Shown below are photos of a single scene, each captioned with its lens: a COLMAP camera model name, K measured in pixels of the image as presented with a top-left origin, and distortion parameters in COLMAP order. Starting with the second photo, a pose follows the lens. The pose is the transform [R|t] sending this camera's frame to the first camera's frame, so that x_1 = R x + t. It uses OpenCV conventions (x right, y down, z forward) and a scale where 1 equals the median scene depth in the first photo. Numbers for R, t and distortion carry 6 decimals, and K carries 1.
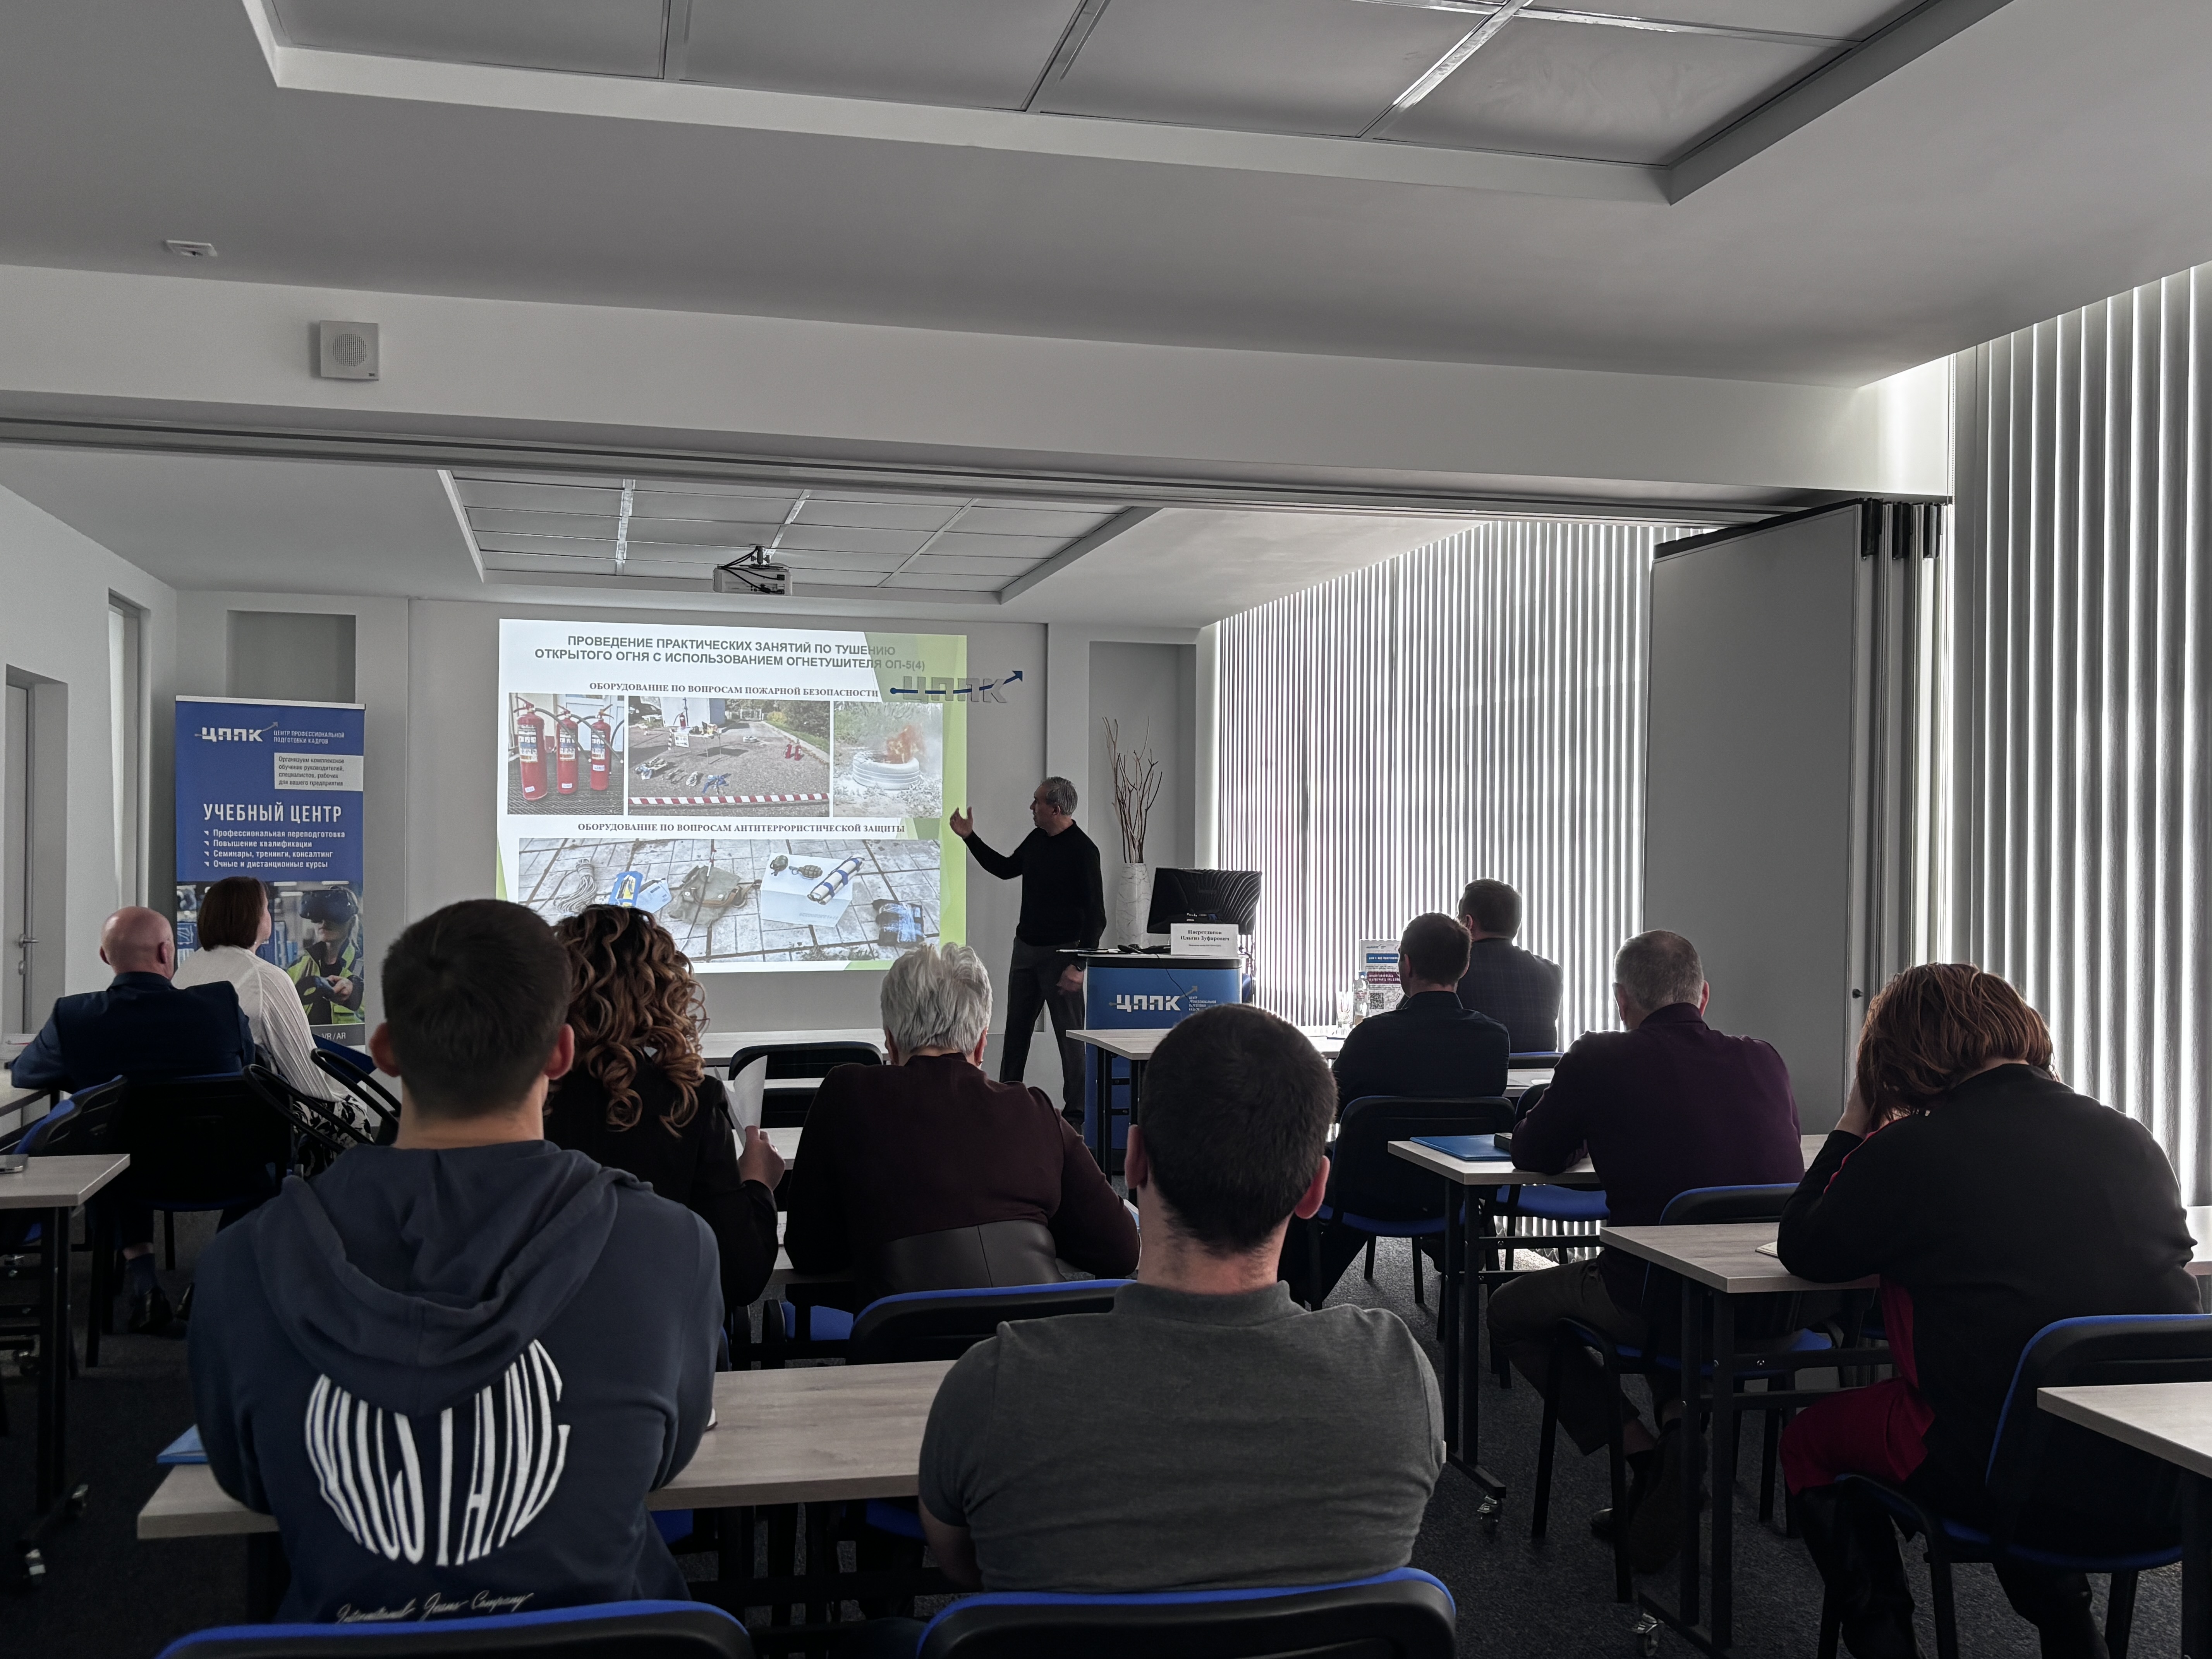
lens RADIAL K [[2092.3, 0, 1097.8], [0, 2092.3, 872.6], [0, 0, 1]] dist [0.000752, 0.000000]
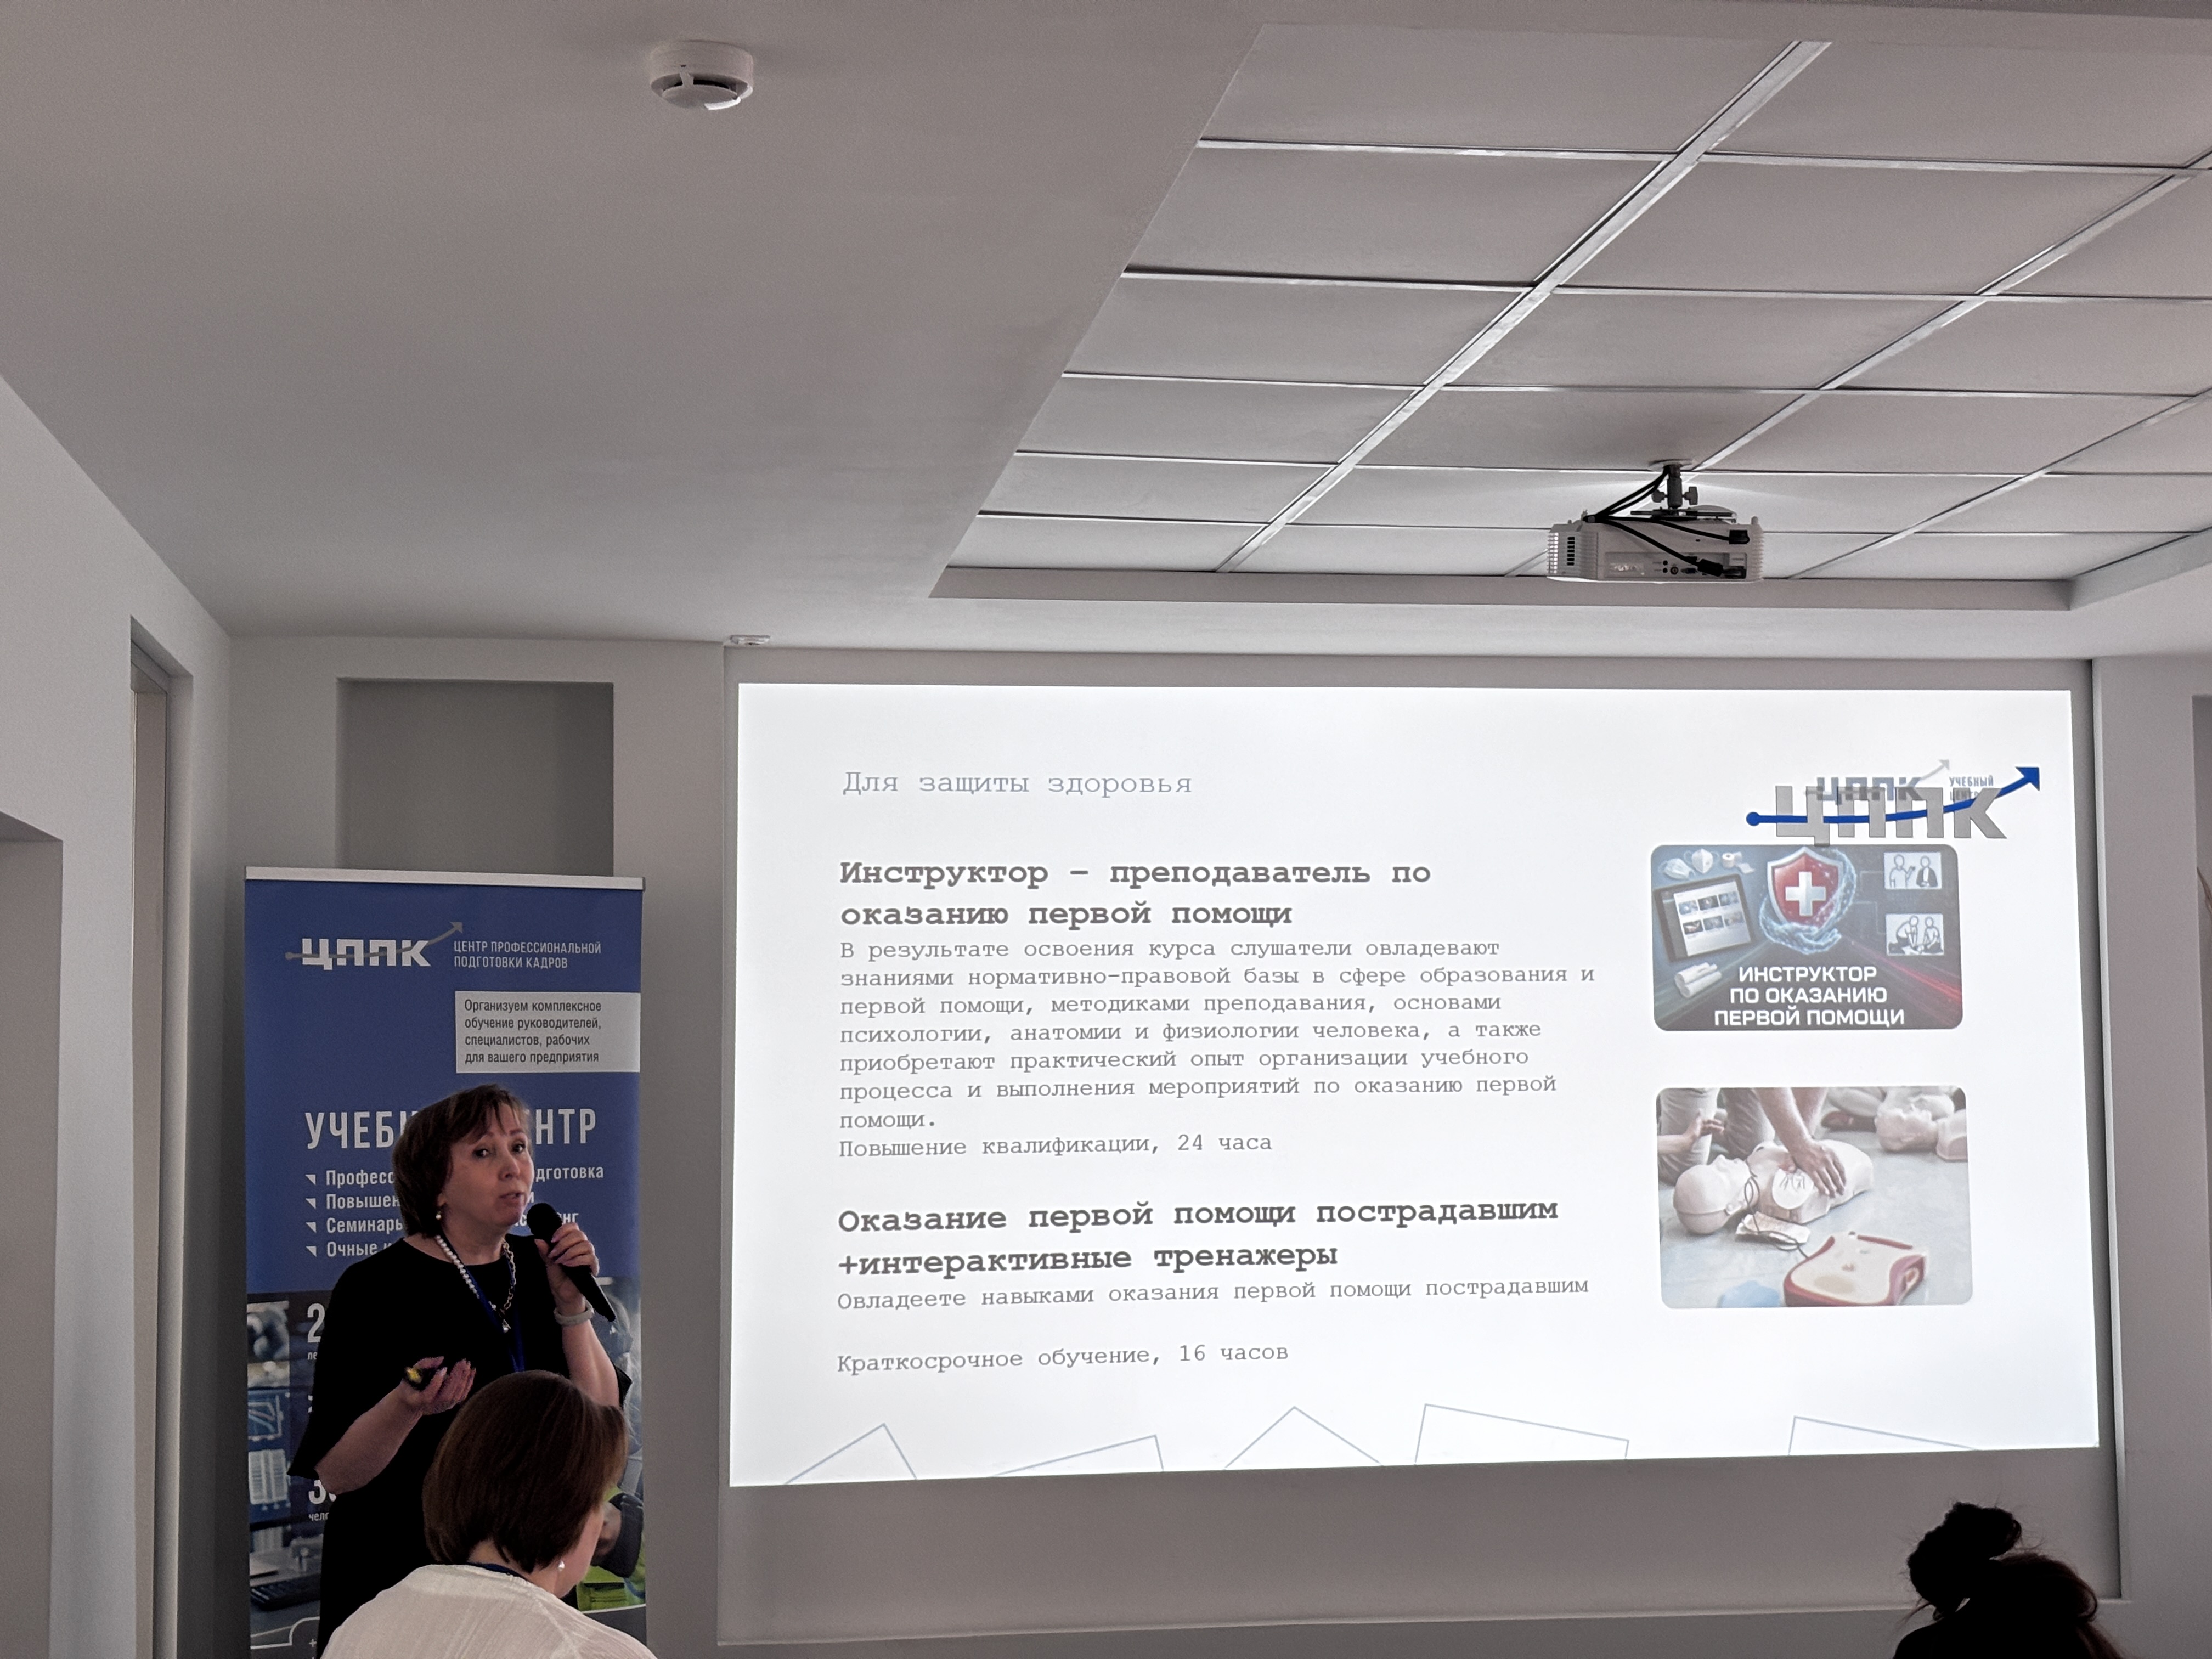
lens RADIAL K [[3370.4, 0, 1143.8], [0, 3370.4, 847.2], [0, 0, 1]] dist [0.114641, 0.000000]
pose [[0.996350, -0.026585, -0.081111, -0.190907], [0.019441, 0.995964, -0.087627, -0.022170], [0.083113, 0.085730, 0.992846, 0.300587]]
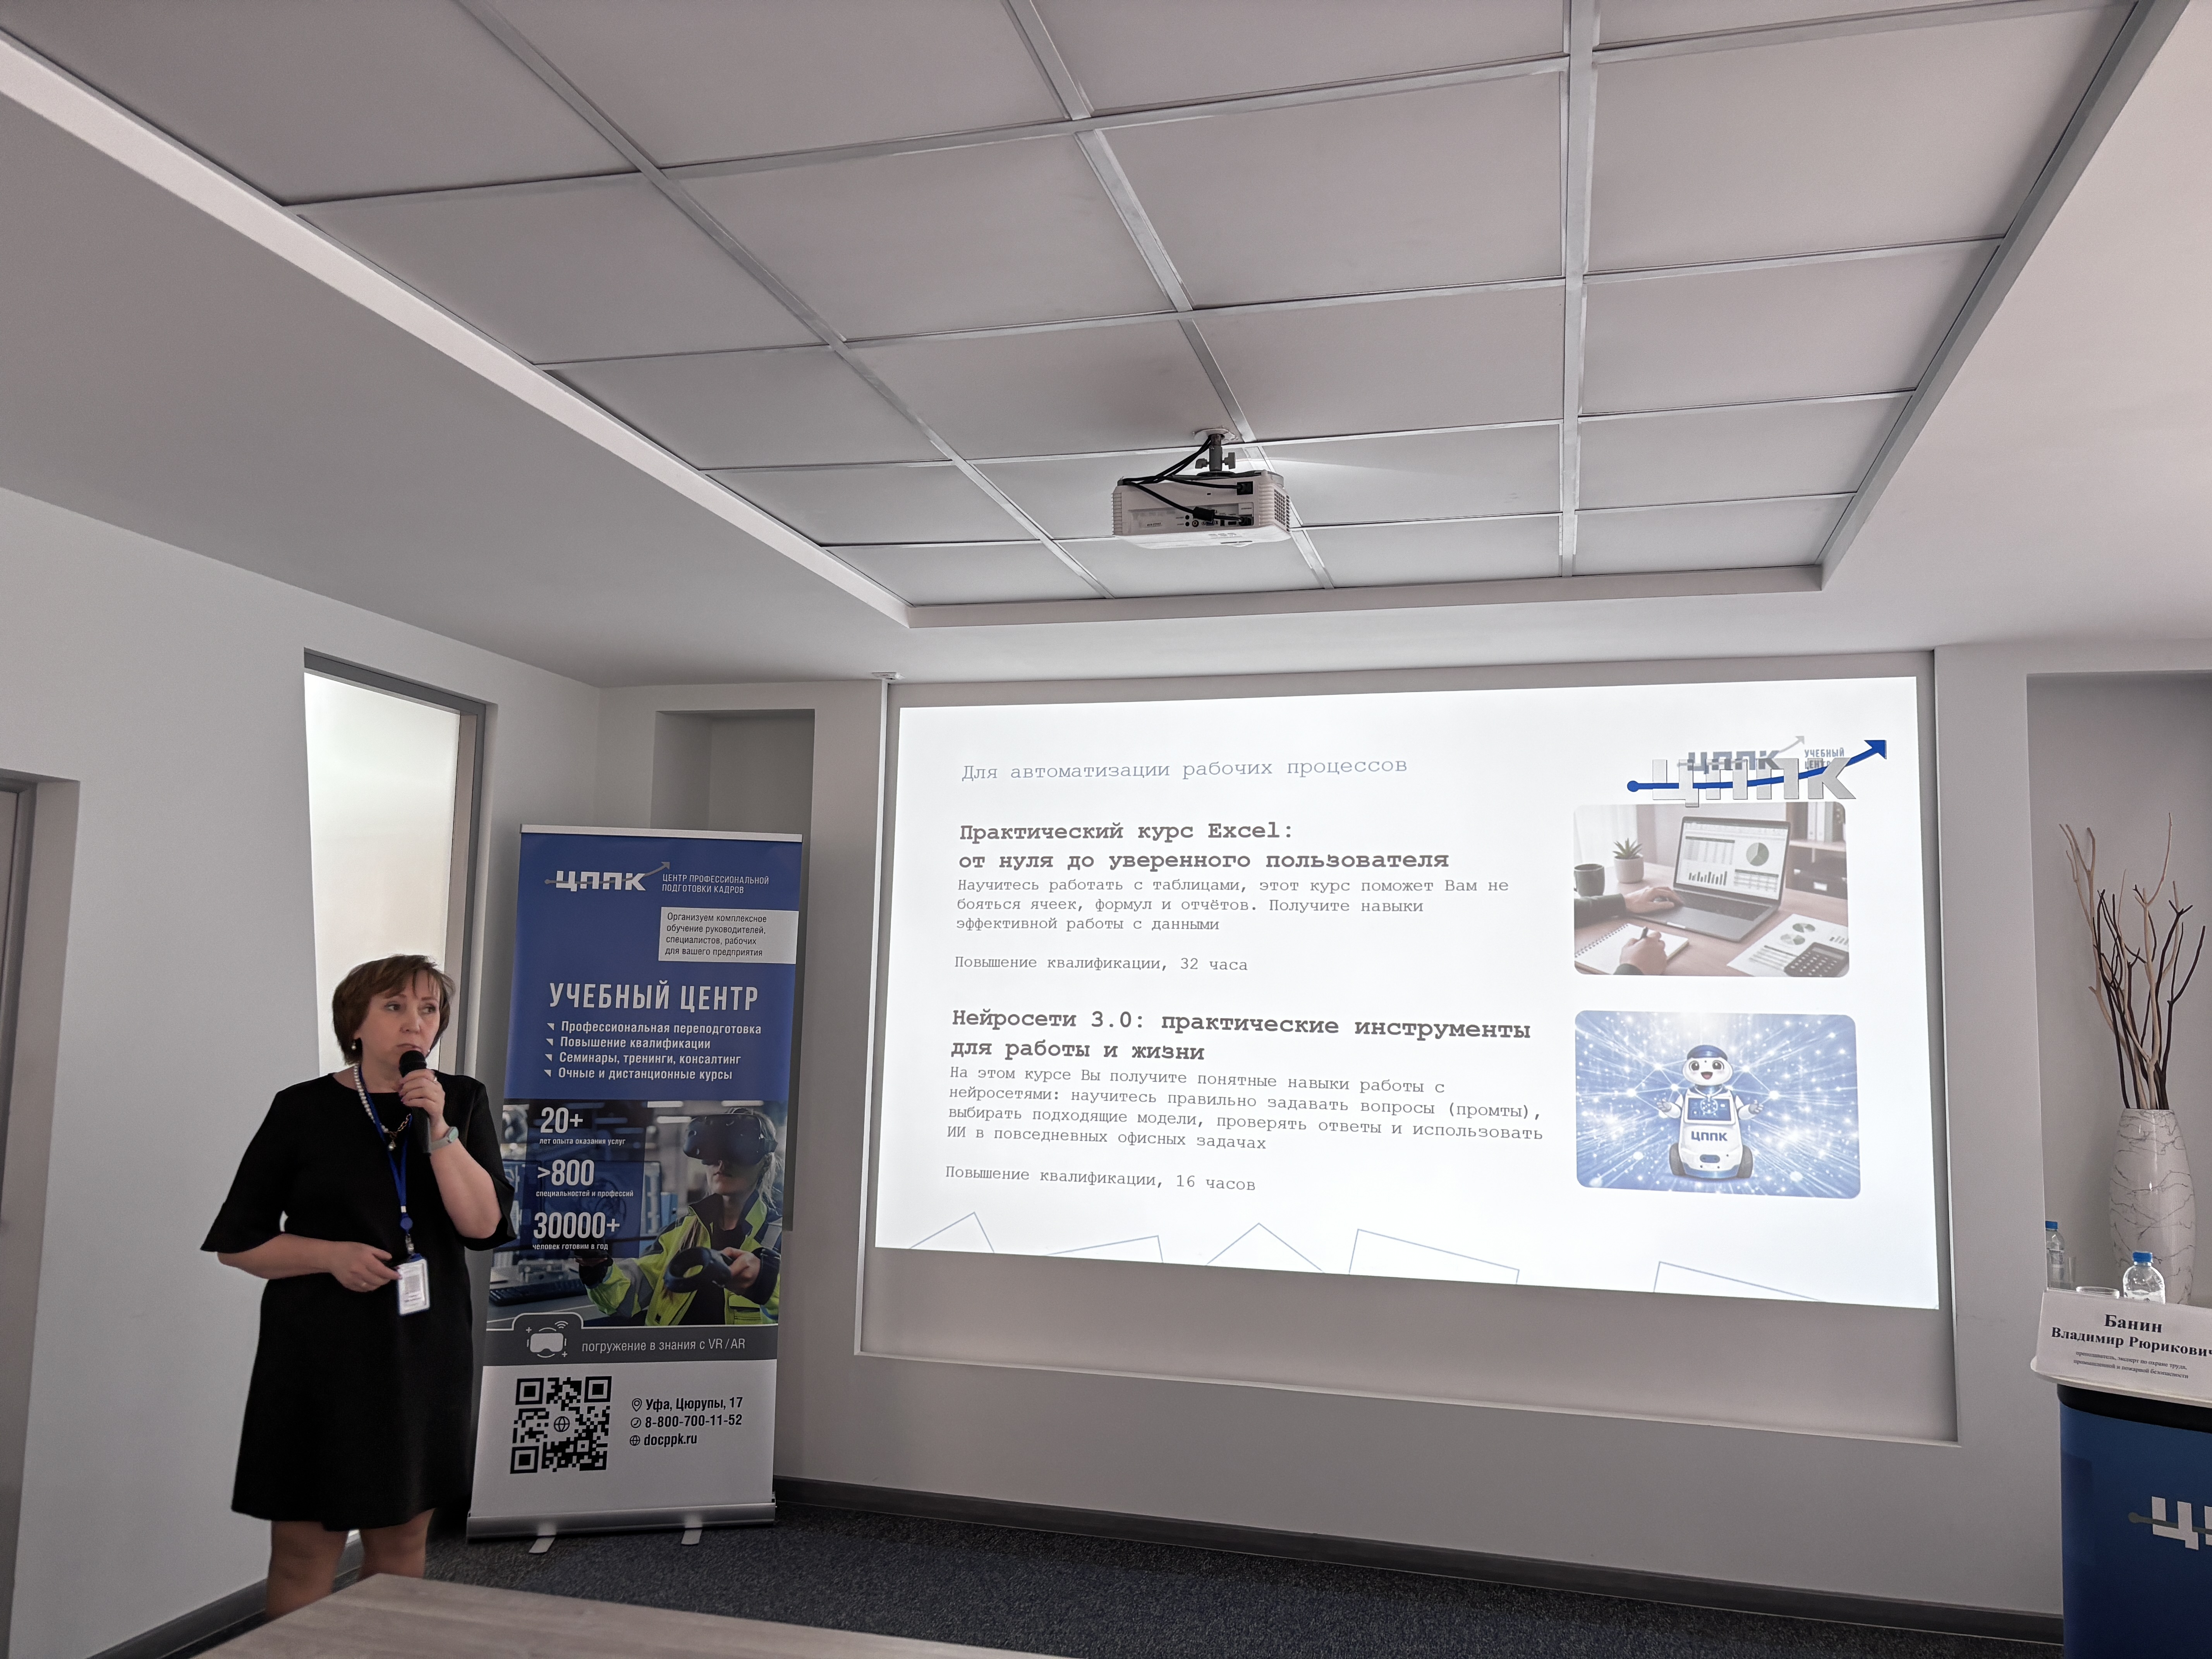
lens RADIAL K [[1683.0, 0, 1125.6], [0, 1683.0, 827.1], [0, 0, 1]] dist [0.034664, -0.025203]
pose [[0.879762, -0.043688, -0.473403, -0.002222], [-0.017494, 0.992120, -0.124067, -0.018066], [0.475093, 0.117431, 0.872065, 0.597068]]
